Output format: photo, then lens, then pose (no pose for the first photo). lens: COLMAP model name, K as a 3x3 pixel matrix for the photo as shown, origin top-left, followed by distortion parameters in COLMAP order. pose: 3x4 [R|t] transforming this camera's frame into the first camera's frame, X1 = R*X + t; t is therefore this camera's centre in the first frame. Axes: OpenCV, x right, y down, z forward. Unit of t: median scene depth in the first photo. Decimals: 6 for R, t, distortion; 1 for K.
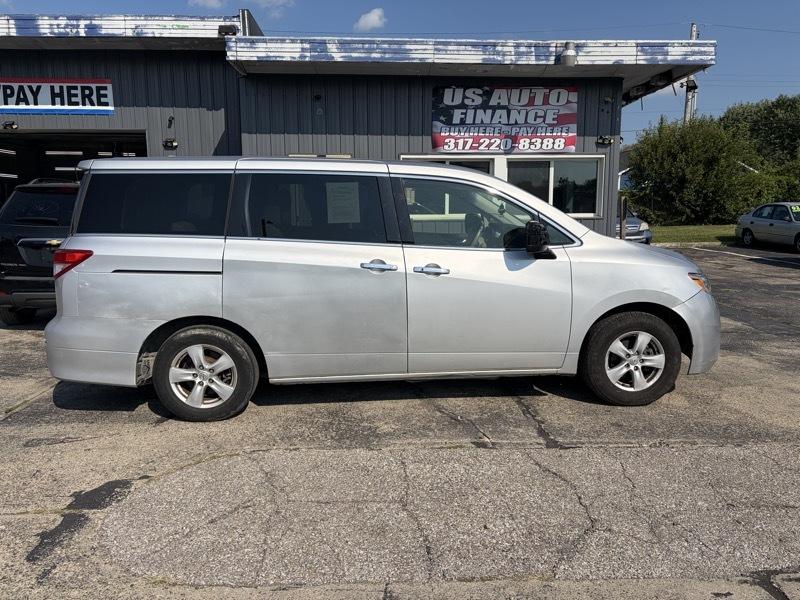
lens RADIAL K [[594.3, 0, 410.4], [0, 594.3, 296.6], [0, 0, 1]] dist [0.050279, -0.055228]
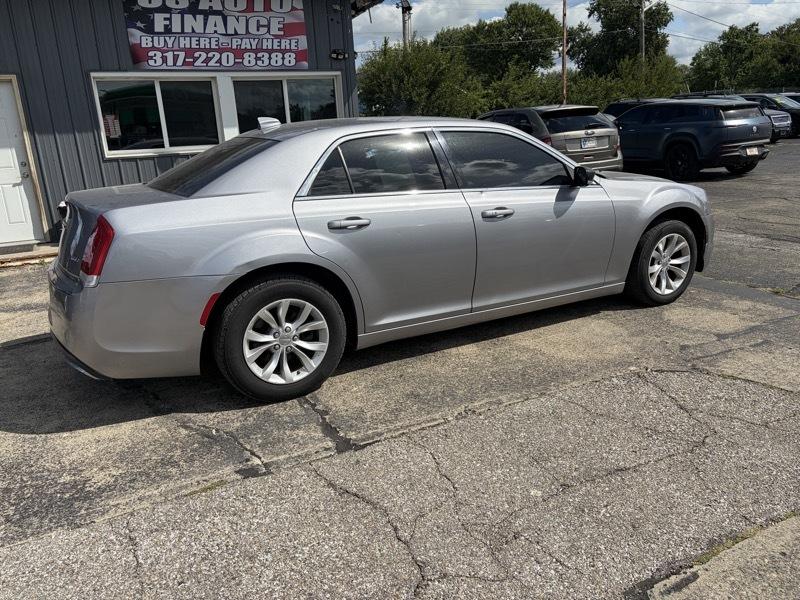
lens RADIAL K [[592.9, 0, 400.7], [0, 592.9, 297.0], [0, 0, 1]] dist [0.058114, -0.061755]
pose [[0.914939, -0.151428, 0.374108, 0.017248], [0.108075, 0.985017, 0.134391, -0.012704], [-0.388853, -0.082528, 0.917596, 0.104623]]
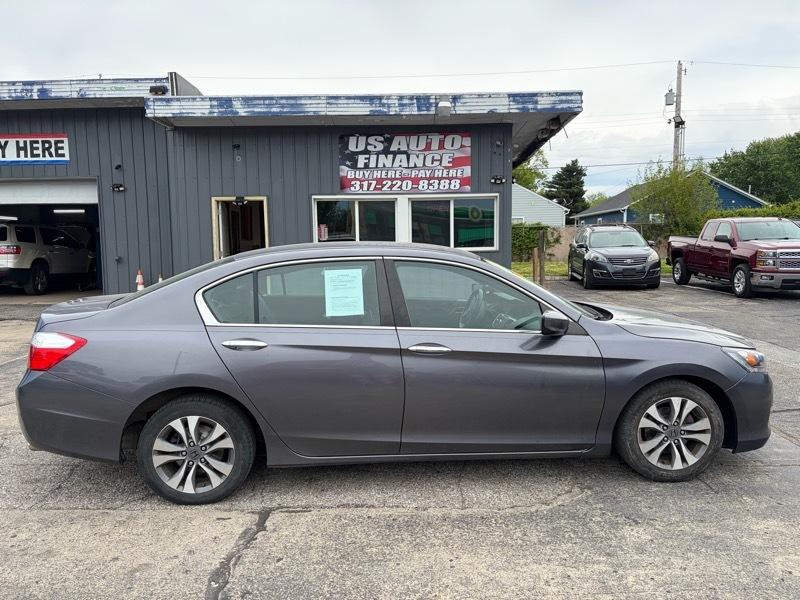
lens RADIAL K [[590.8, 0, 409.2], [0, 590.8, 304.6], [0, 0, 1]] dist [0.058222, -0.063142]
pose [[0.998010, -0.003806, -0.062945, 0.235800], [0.000927, 0.998954, -0.045707, 0.015444], [0.063053, 0.045558, 0.996970, -0.082260]]
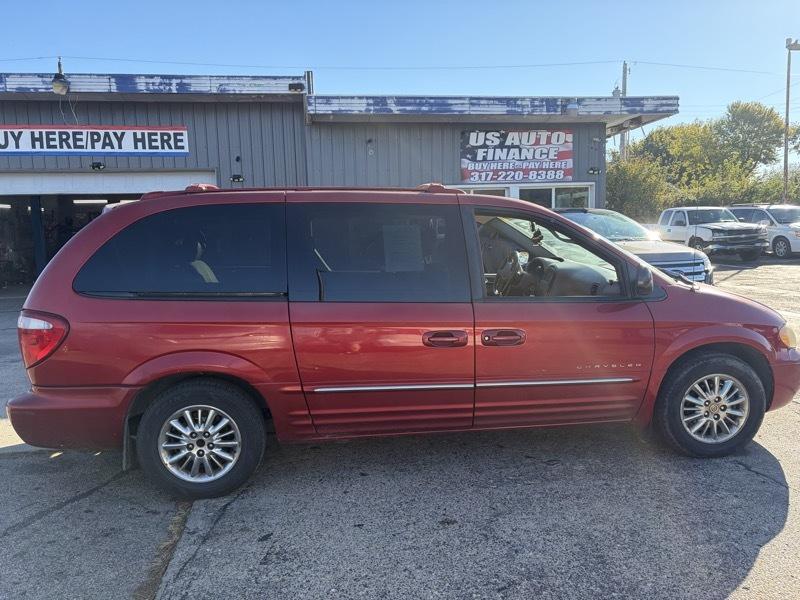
lens RADIAL K [[587.9, 0, 405.1], [0, 587.9, 309.9], [0, 0, 1]] dist [0.041879, -0.039625]
pose [[0.994674, -0.038504, 0.095605, -0.209327], [0.039928, 0.999118, -0.013019, 0.033552], [-0.095019, 0.016767, 0.995334, -0.209416]]
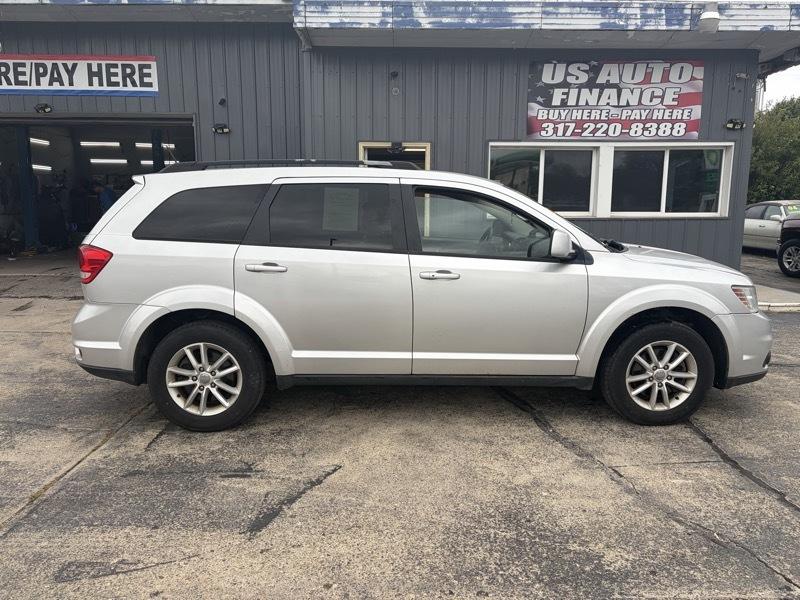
lens RADIAL K [[592.6, 0, 410.9], [0, 592.6, 303.4], [0, 0, 1]] dist [0.068698, -0.073691]
pose [[0.999062, 0.013438, -0.041159, -0.090056], [-0.012774, 0.999785, 0.016352, -0.020999], [0.041370, -0.015811, 0.999019, 0.141377]]
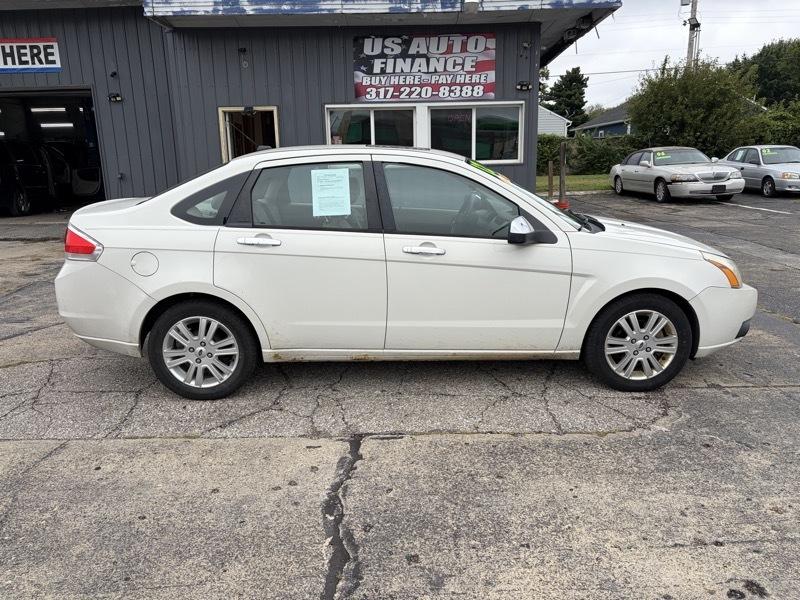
lens RADIAL K [[594.8, 0, 406.0], [0, 594.8, 300.3], [0, 0, 1]] dist [0.049763, -0.054471]
pose [[0.998558, -0.004545, -0.053495, 0.181011], [0.009011, 0.996463, 0.083550, 0.015621], [0.052926, -0.083912, 0.995067, -0.059868]]
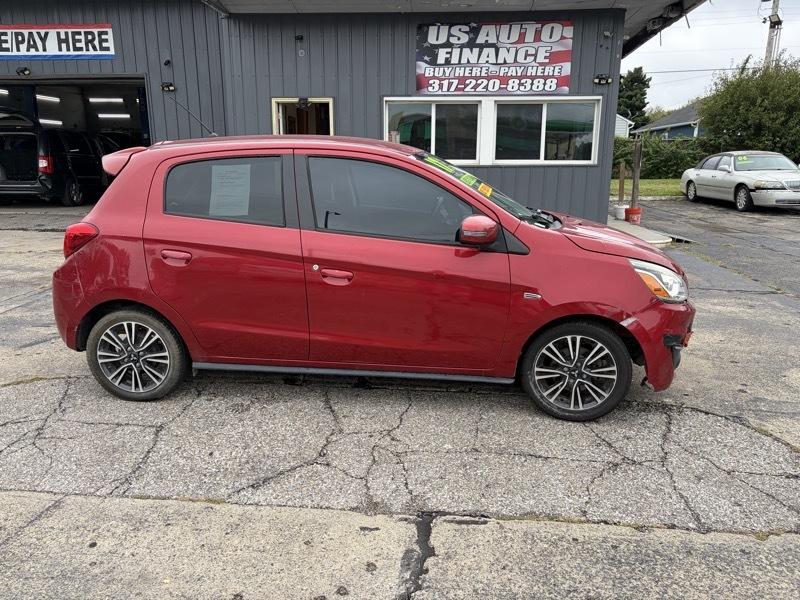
lens RADIAL K [[596.8, 0, 408.2], [0, 596.8, 300.4], [0, 0, 1]] dist [0.044504, -0.045976]
pose [[0.991575, 0.035906, -0.124455, 0.158522], [-0.025335, 0.996016, 0.085502, 0.006876], [0.127030, -0.081629, 0.988534, 0.011890]]
